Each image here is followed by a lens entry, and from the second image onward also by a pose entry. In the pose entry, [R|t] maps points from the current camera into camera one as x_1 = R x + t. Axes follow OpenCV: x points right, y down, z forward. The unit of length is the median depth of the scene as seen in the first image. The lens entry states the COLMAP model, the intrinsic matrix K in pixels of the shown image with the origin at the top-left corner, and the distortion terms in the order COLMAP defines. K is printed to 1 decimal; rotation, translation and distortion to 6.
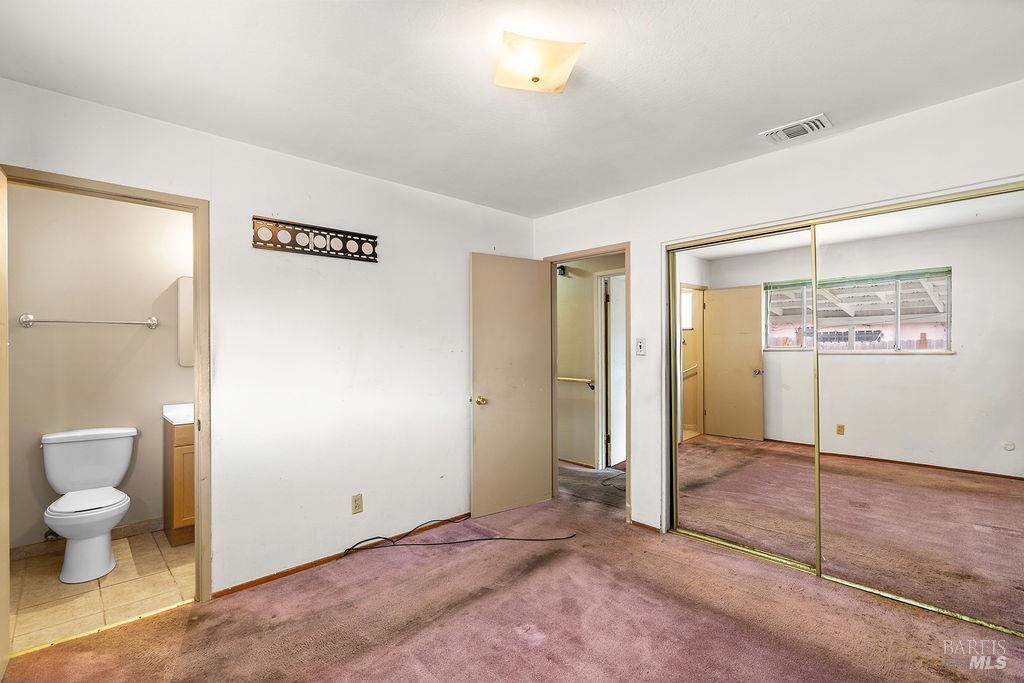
lens RADIAL K [[469.3, 0, 517.9], [0, 469.3, 351.0], [0, 0, 1]] dist [-0.005420, 0.001738]
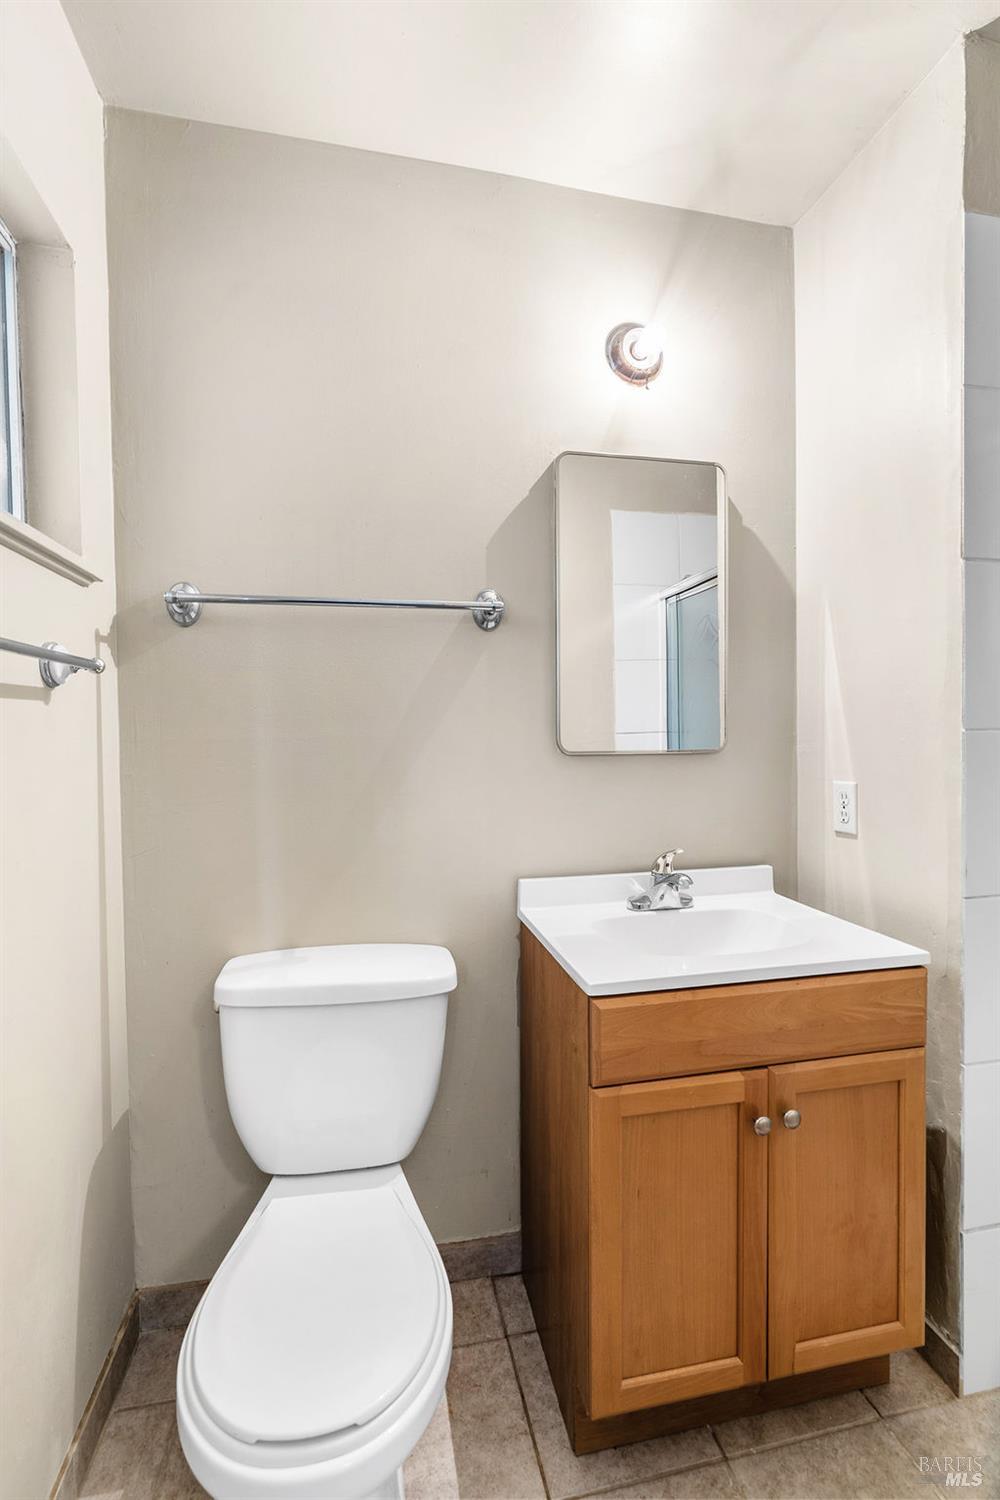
lens RADIAL K [[687.4, 0, 494.9], [0, 687.4, 751.1], [0, 0, 1]] dist [-0.005420, 0.001738]
pose [[0.855343, 0.012013, -0.517923, -0.538527], [0.007133, 0.999363, 0.034960, 0.016517], [0.518014, -0.033597, 0.854712, 0.609968]]
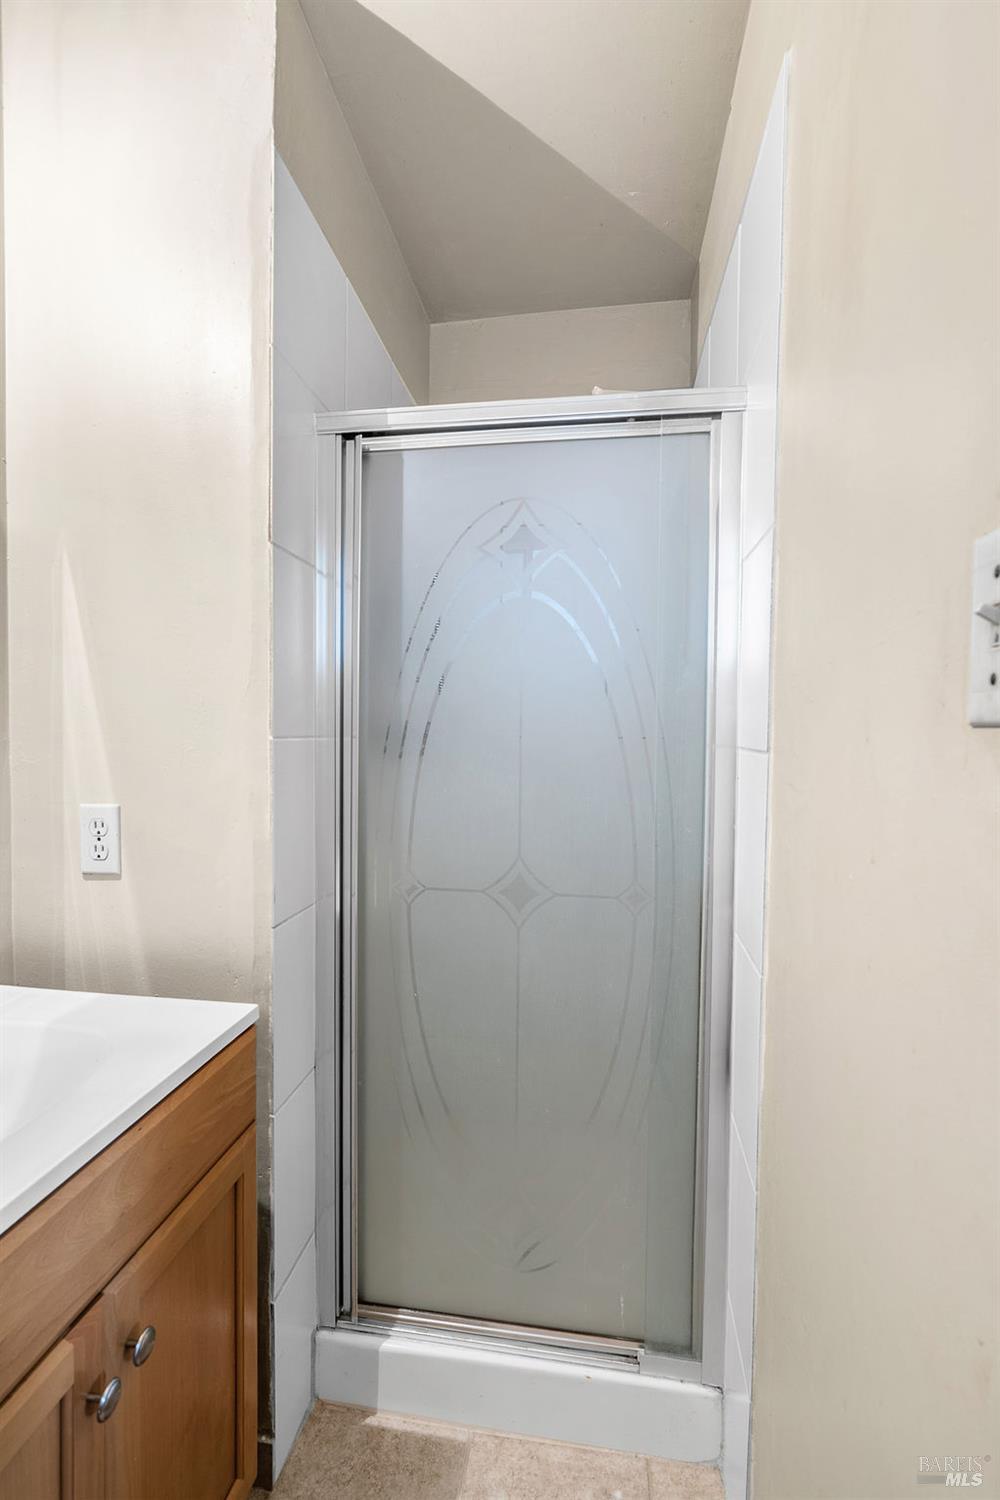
lens RADIAL K [[687.4, 0, 503.7], [0, 687.4, 748.3], [0, 0, 1]] dist [-0.005420, 0.001738]
pose [[0.778503, -0.001514, 0.627639, -0.613160], [-0.019813, 0.999439, 0.026987, 0.014498], [-0.627328, -0.033445, 0.778037, 0.708346]]
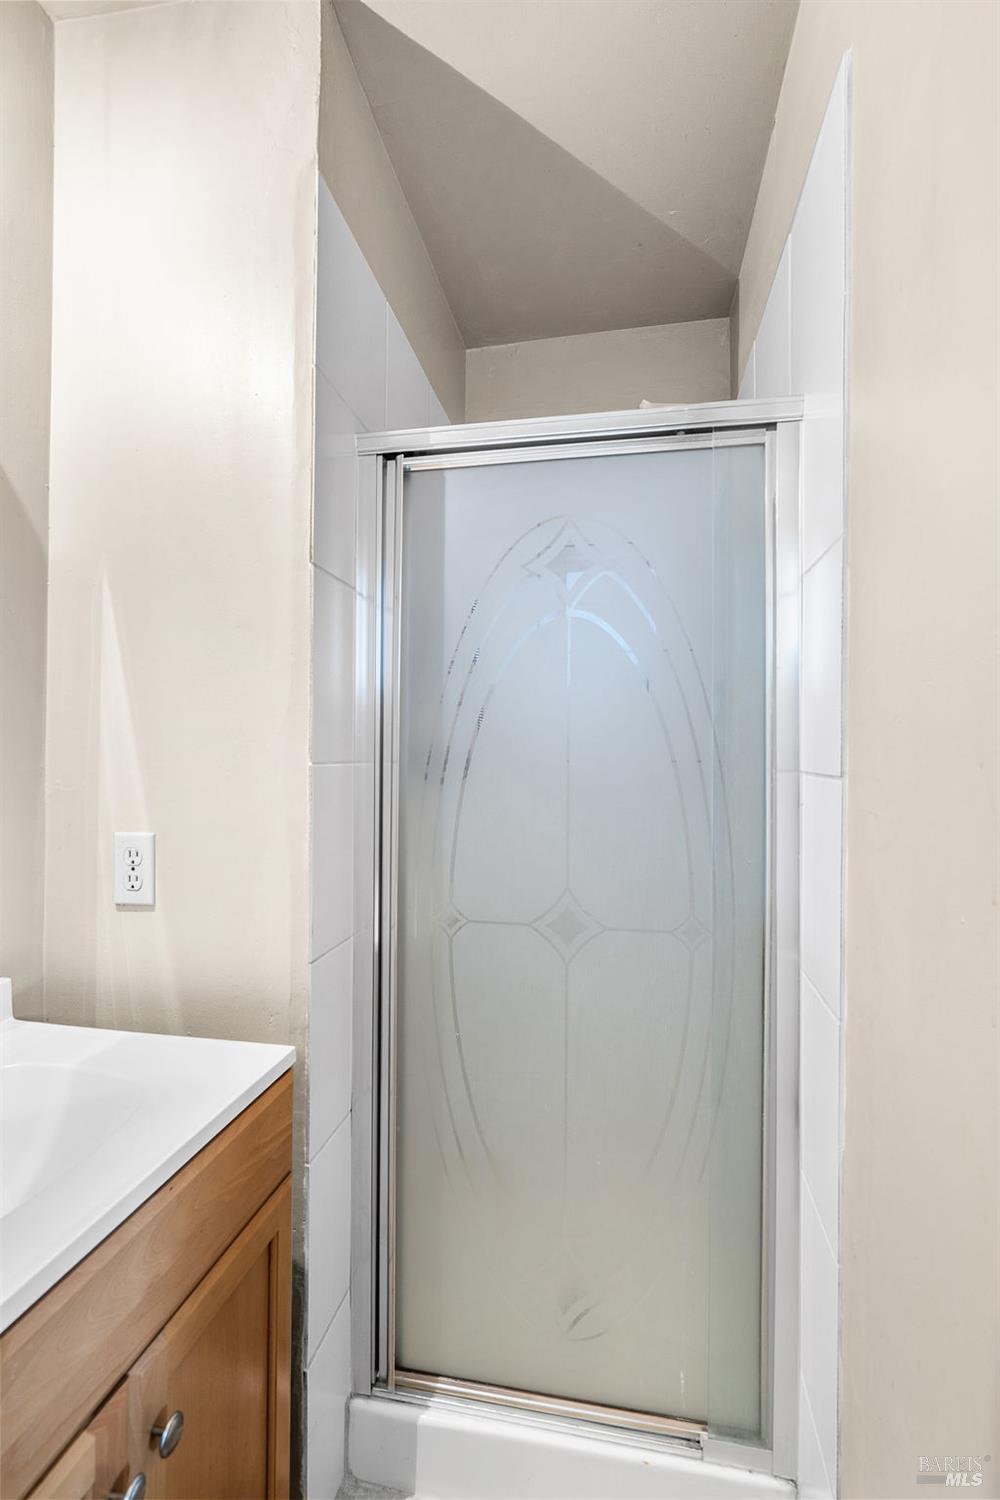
lens RADIAL K [[687.4, 0, 504.4], [0, 687.4, 743.1], [0, 0, 1]] dist [-0.005420, 0.001738]
pose [[0.802074, 0.021072, 0.596853, -0.611415], [-0.015404, 0.999775, -0.014597, 0.014367], [-0.597026, 0.002514, 0.802218, 0.722450]]
